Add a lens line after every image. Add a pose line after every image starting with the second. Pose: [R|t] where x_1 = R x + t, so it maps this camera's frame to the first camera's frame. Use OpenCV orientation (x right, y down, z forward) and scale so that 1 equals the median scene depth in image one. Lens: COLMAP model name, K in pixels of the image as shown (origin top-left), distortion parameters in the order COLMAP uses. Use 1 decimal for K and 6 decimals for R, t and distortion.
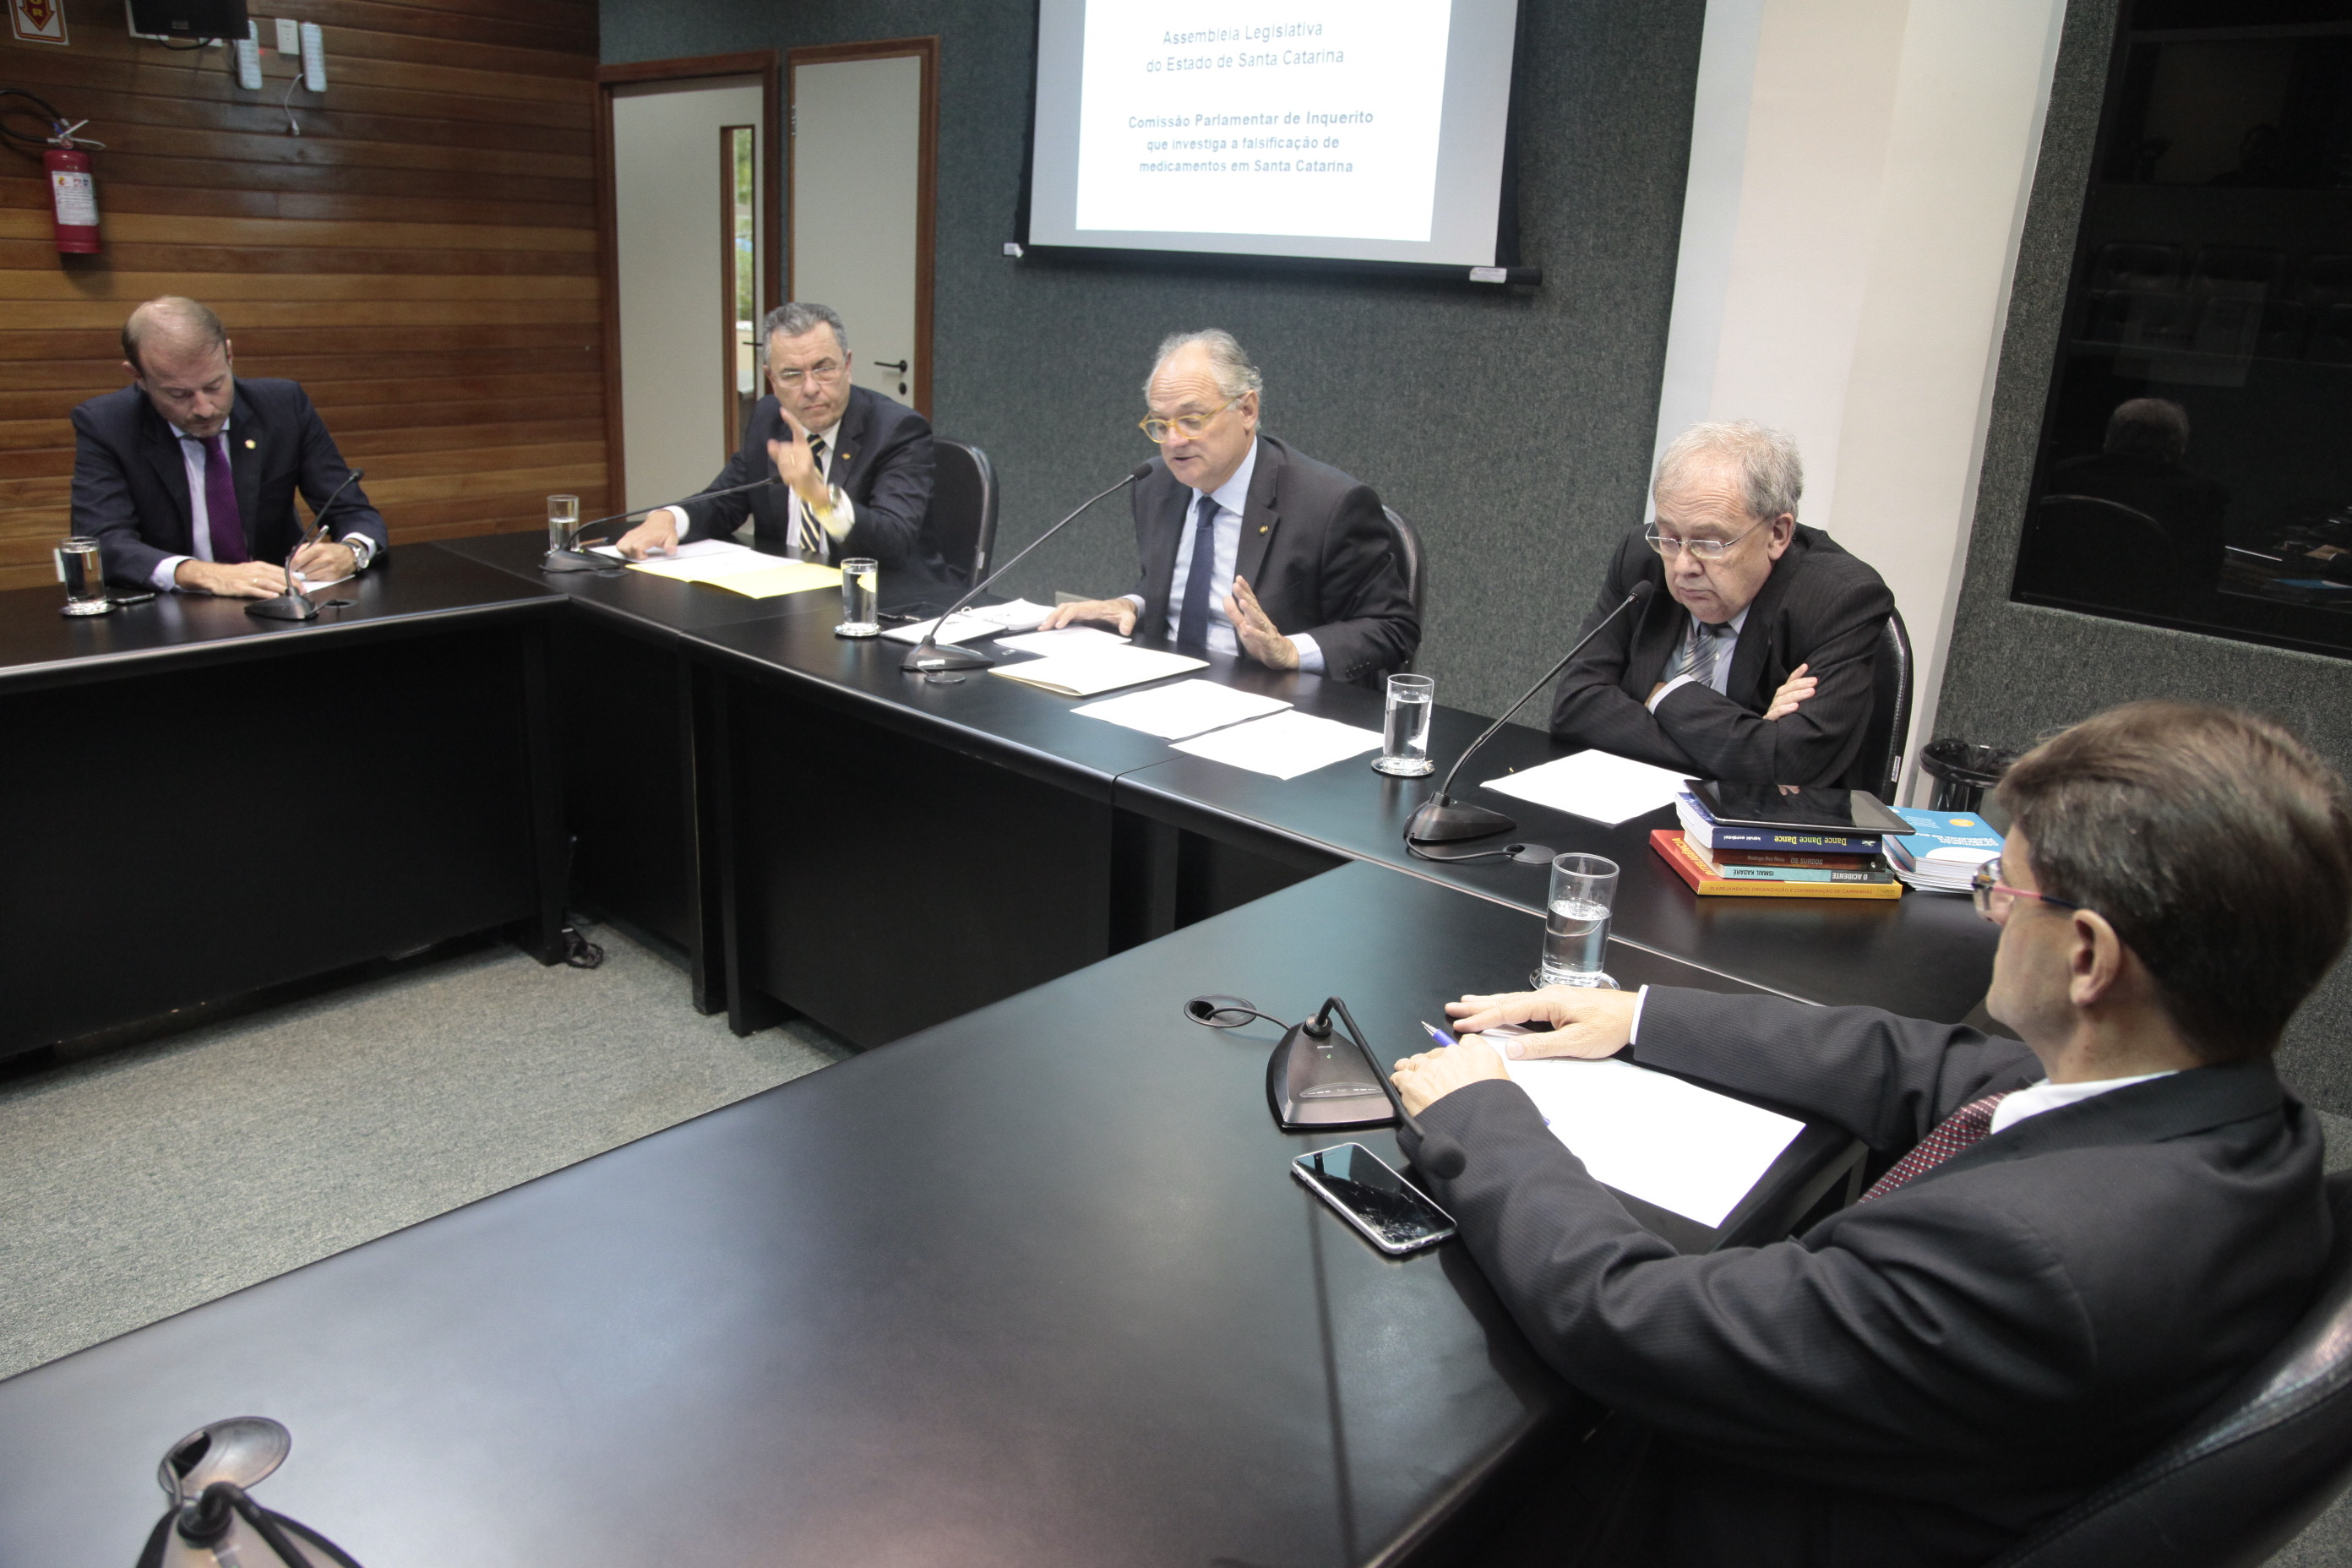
lens RADIAL K [[1634.8, 0, 1177.1], [0, 1634.8, 789.9], [0, 0, 1]] dist [-0.118108, 0.072029]
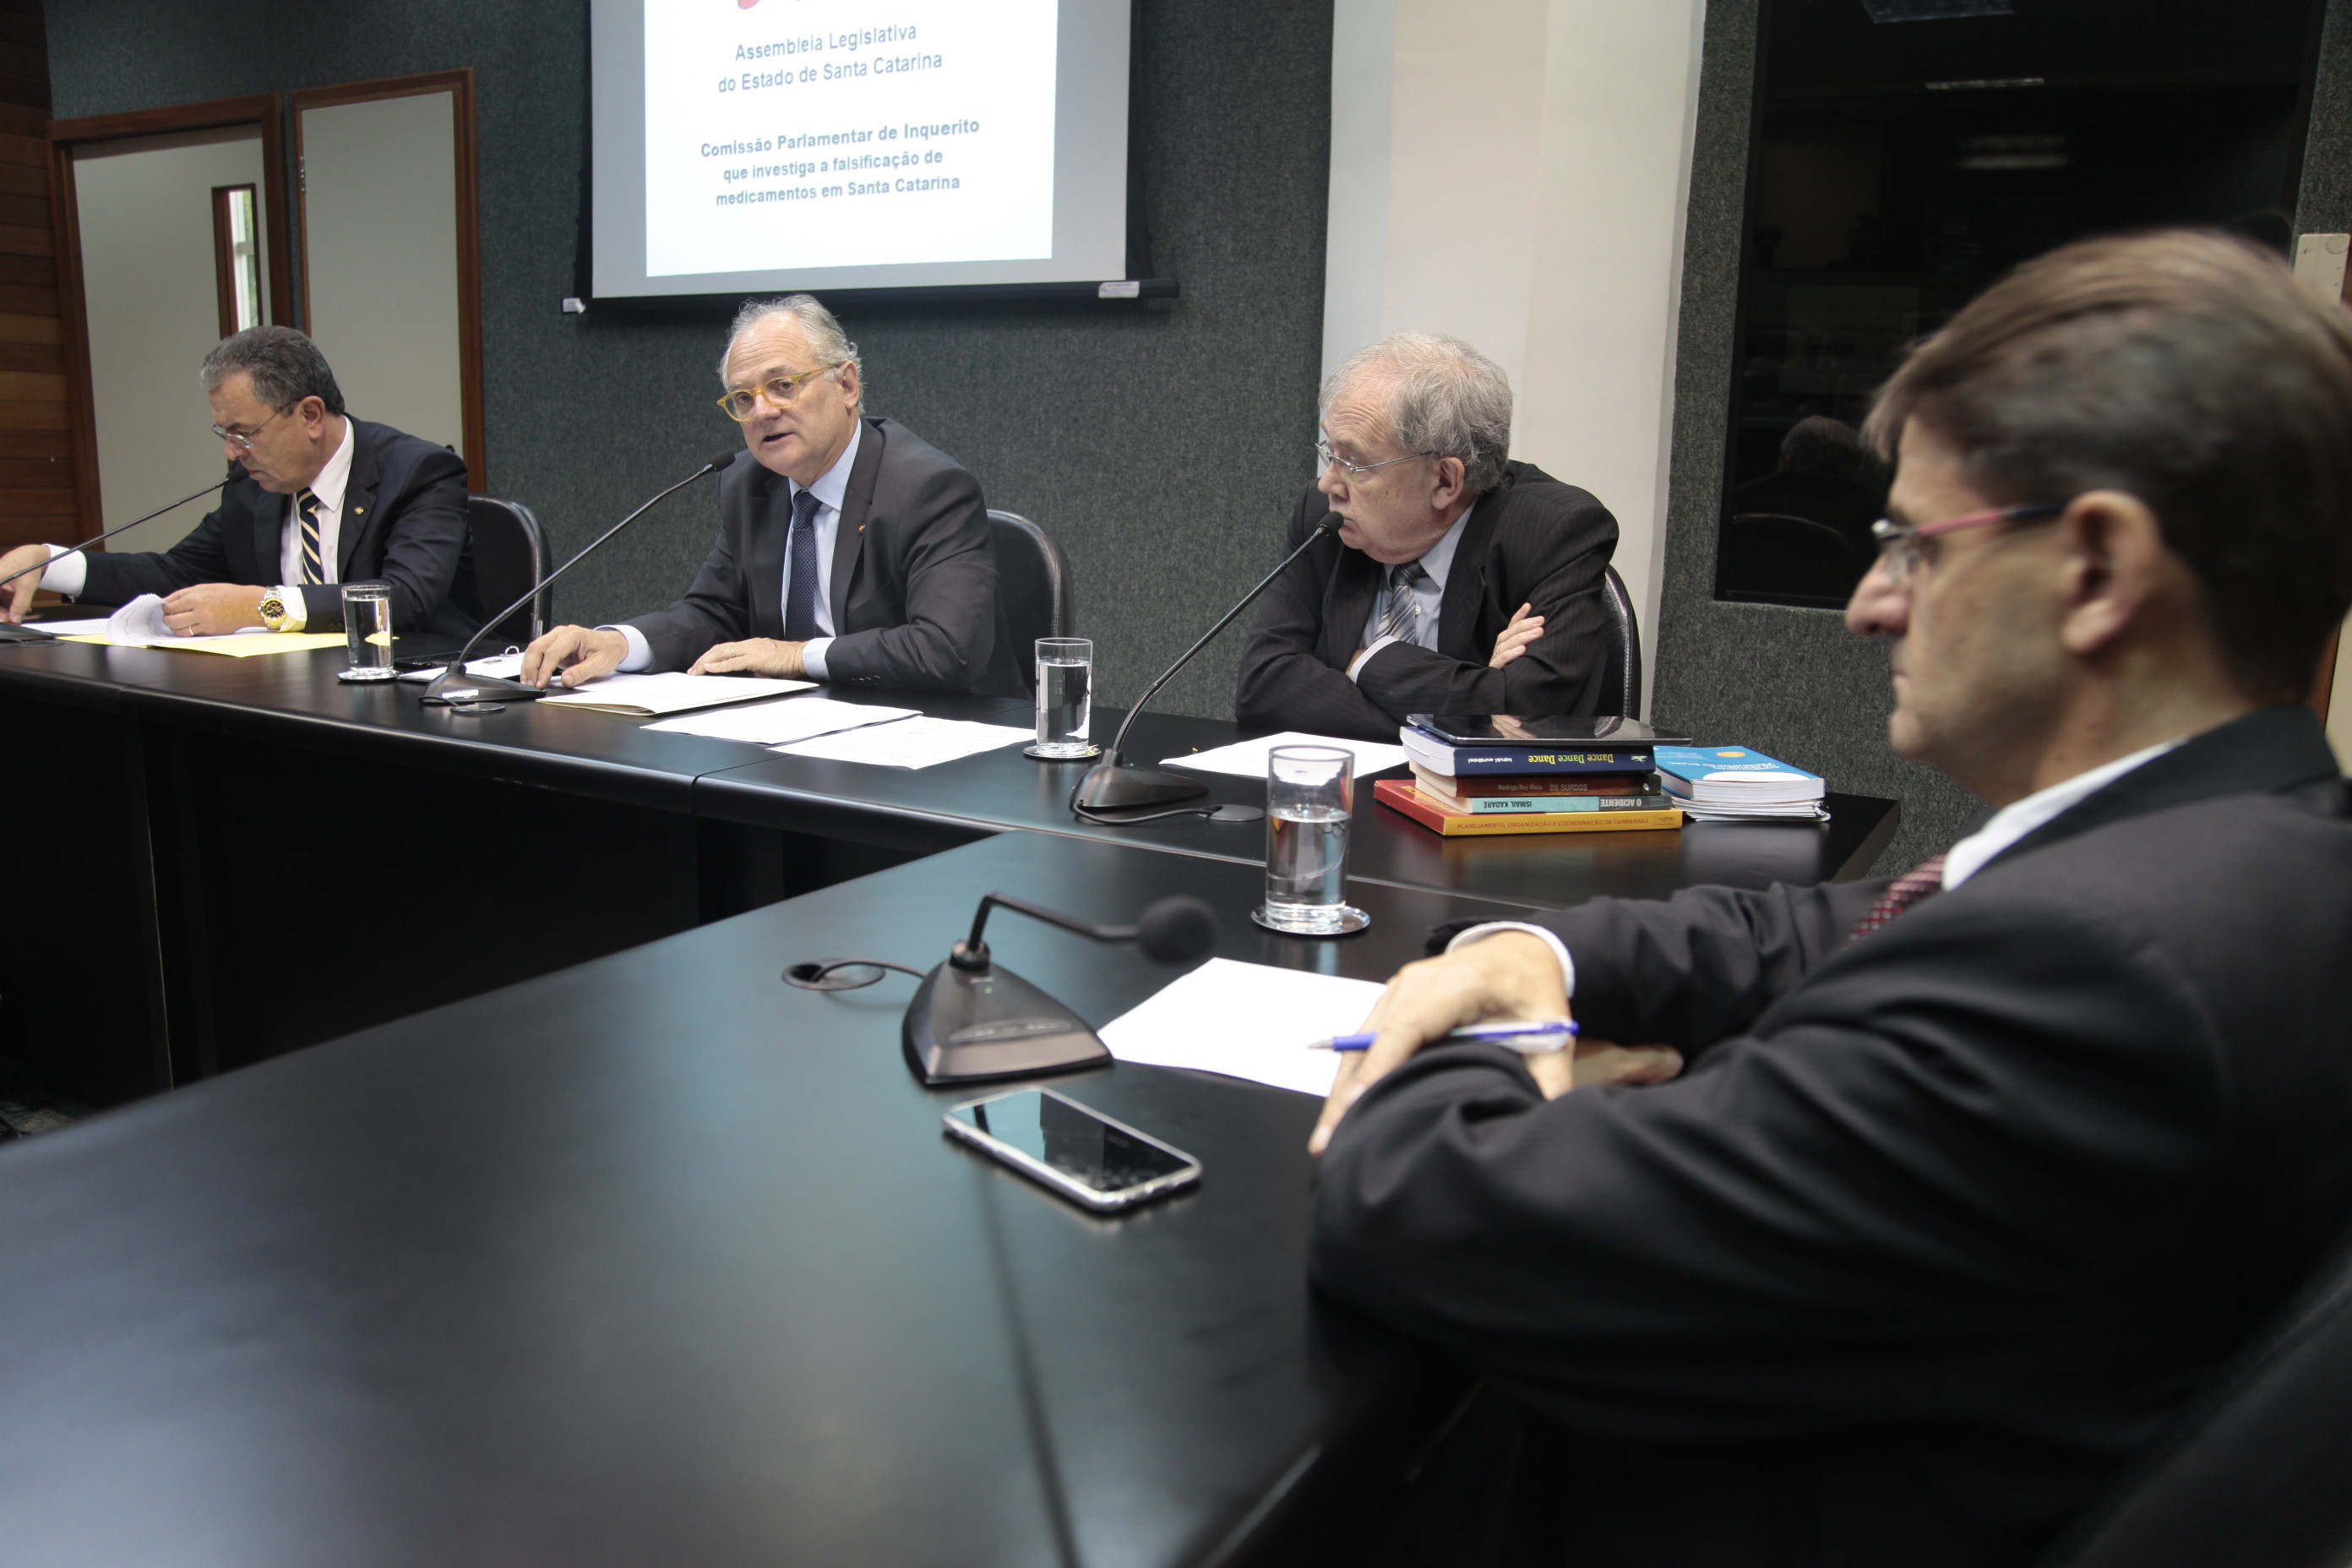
lens RADIAL K [[1759.9, 0, 1169.5], [0, 1759.9, 808.6], [0, 0, 1]] dist [-0.114667, 0.109303]
pose [[0.977368, -0.064148, 0.201588, 0.007568], [0.084285, 0.992098, -0.092944, 0.055025], [-0.194033, 0.107831, 0.975051, 0.082576]]
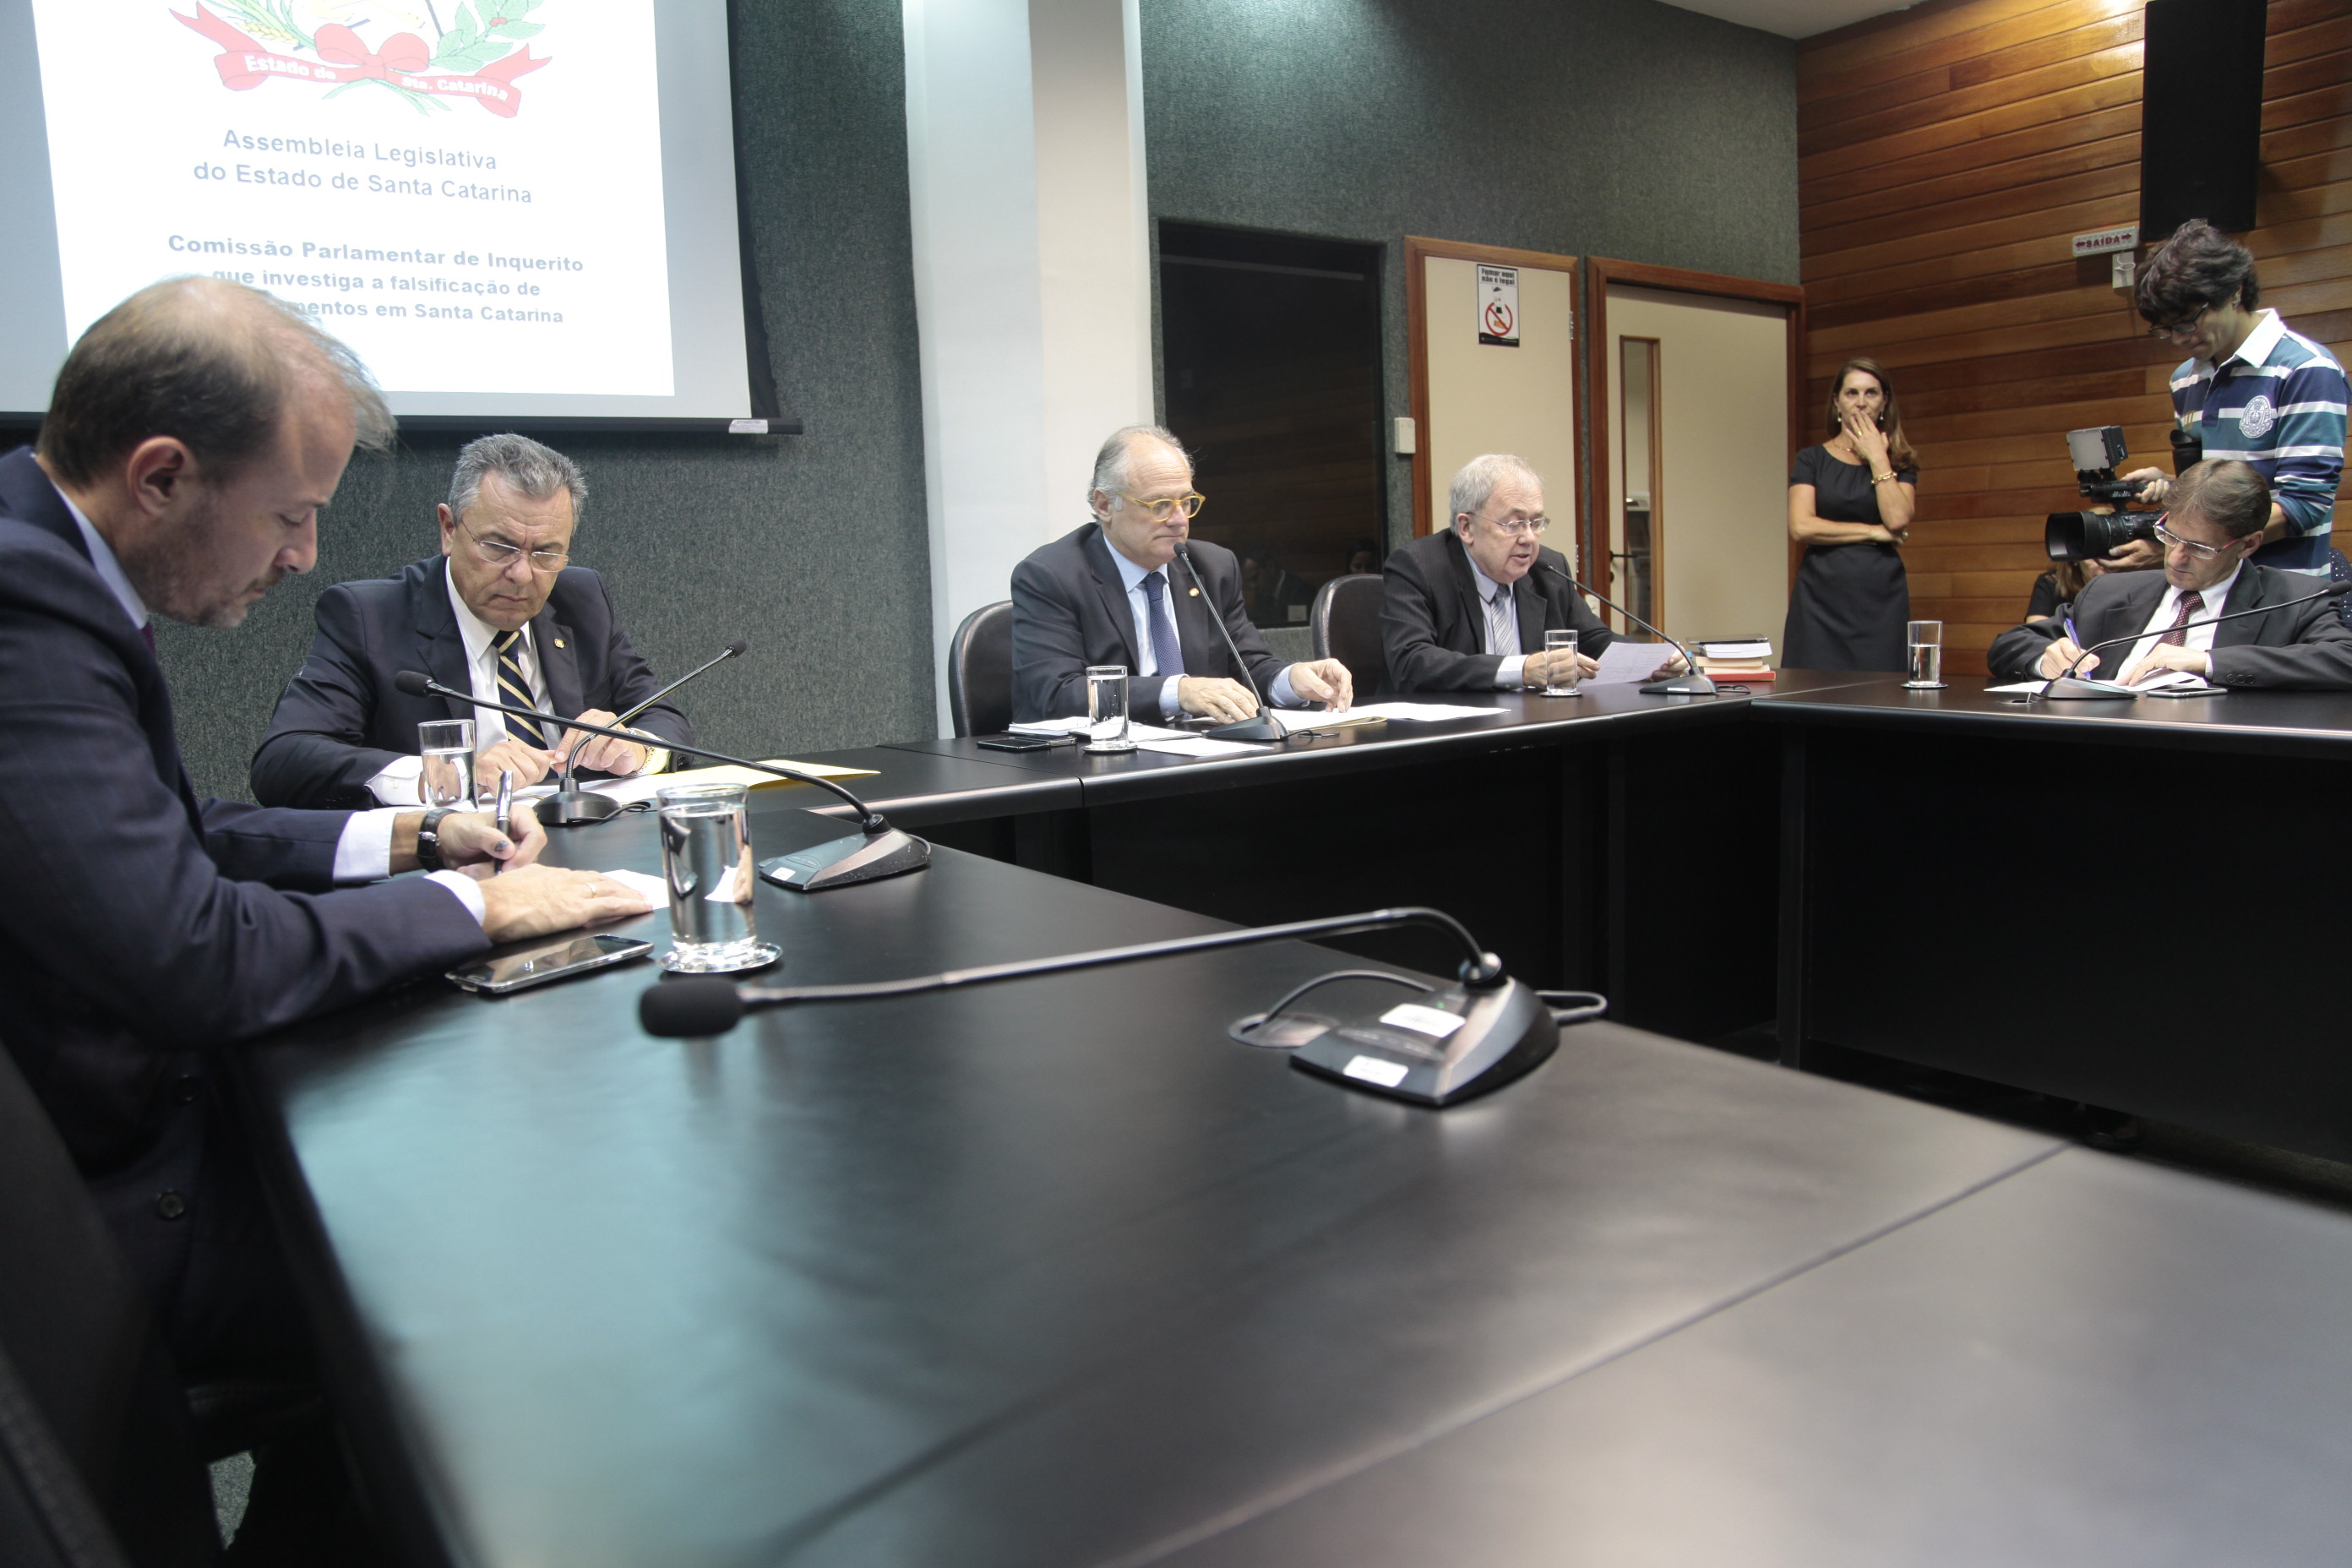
lens RADIAL K [[1634.8, 0, 1177.1], [0, 1634.8, 789.9], [0, 0, 1]] dist [-0.118108, 0.072029]
pose [[0.222519, -0.184377, 0.957335, -0.737525], [0.348395, 0.932153, 0.098548, -0.108868], [-0.910553, 0.311601, 0.271658, 0.531819]]
